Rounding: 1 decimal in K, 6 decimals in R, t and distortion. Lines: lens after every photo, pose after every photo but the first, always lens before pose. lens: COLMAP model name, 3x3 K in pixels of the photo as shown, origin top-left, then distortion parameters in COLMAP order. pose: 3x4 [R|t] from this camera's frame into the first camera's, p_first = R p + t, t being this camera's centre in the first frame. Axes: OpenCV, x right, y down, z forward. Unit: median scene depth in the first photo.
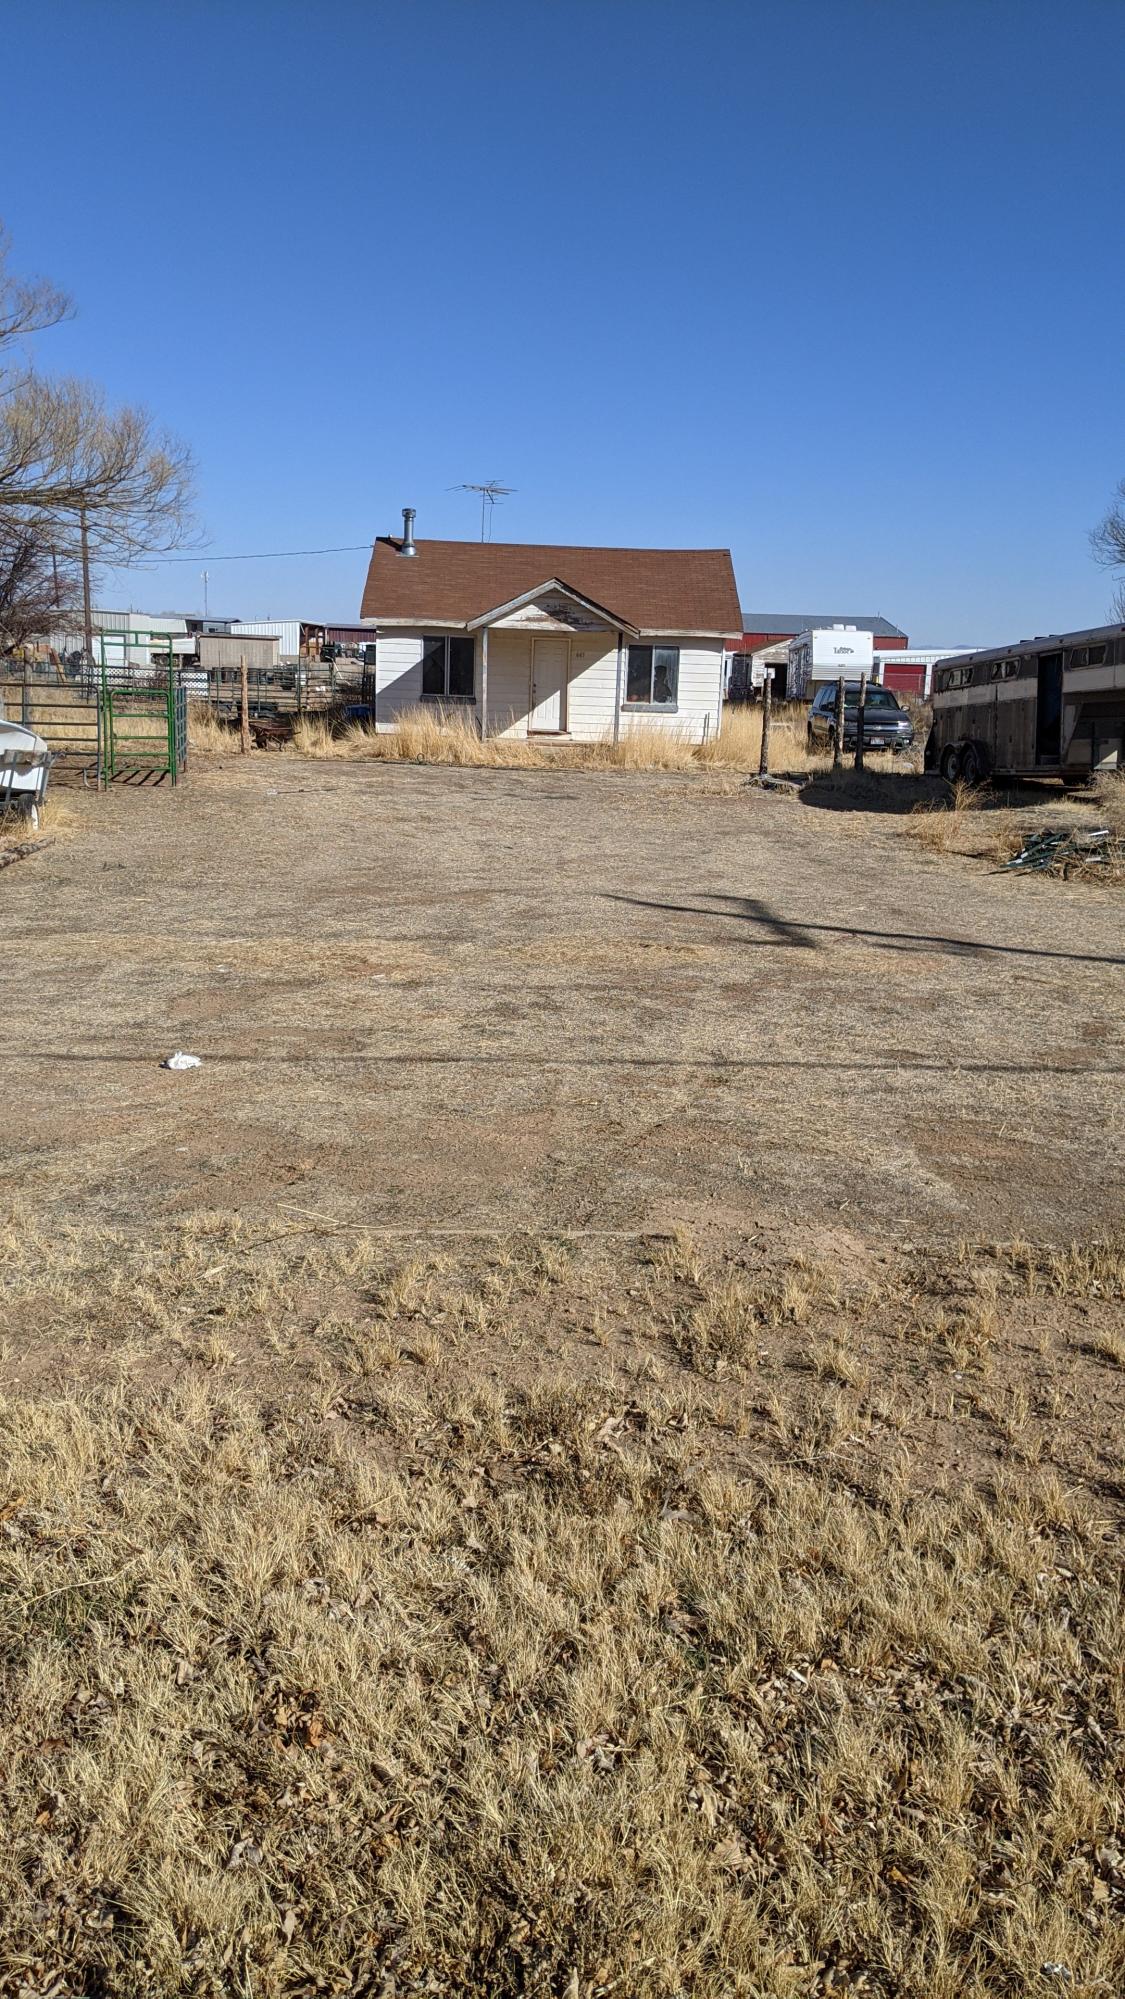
lens RADIAL K [[1603.3, 0, 569.3], [0, 1603.3, 1010.4], [0, 0, 1]] dist [0.078018, 0.000852]
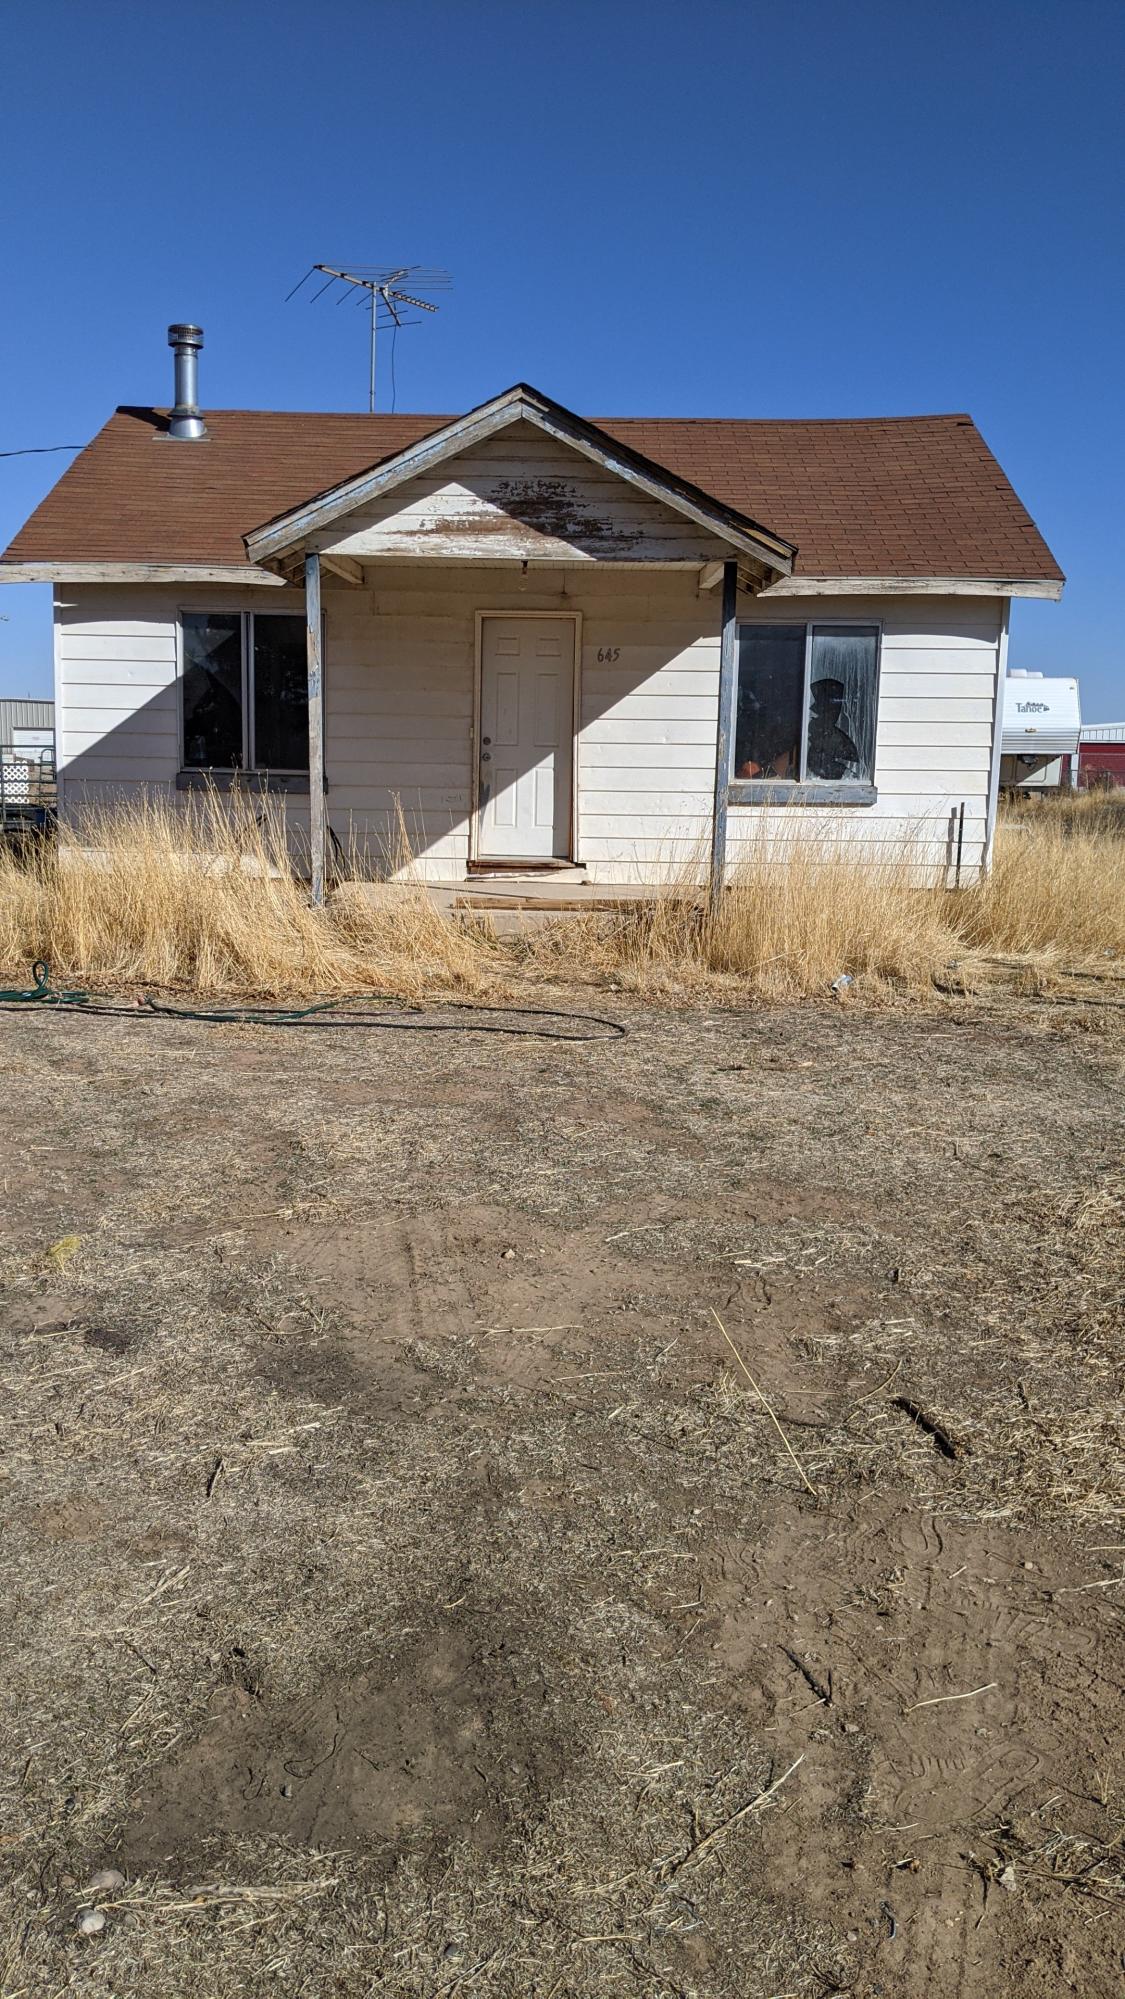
lens RADIAL K [[1603.3, 0, 555.1], [0, 1603.3, 991.1], [0, 0, 1]] dist [0.078018, 0.000852]
pose [[0.999357, -0.014675, -0.032725, 0.005680], [0.012228, 0.997201, -0.073754, -0.117698], [0.033715, 0.073306, 0.996739, 0.639883]]
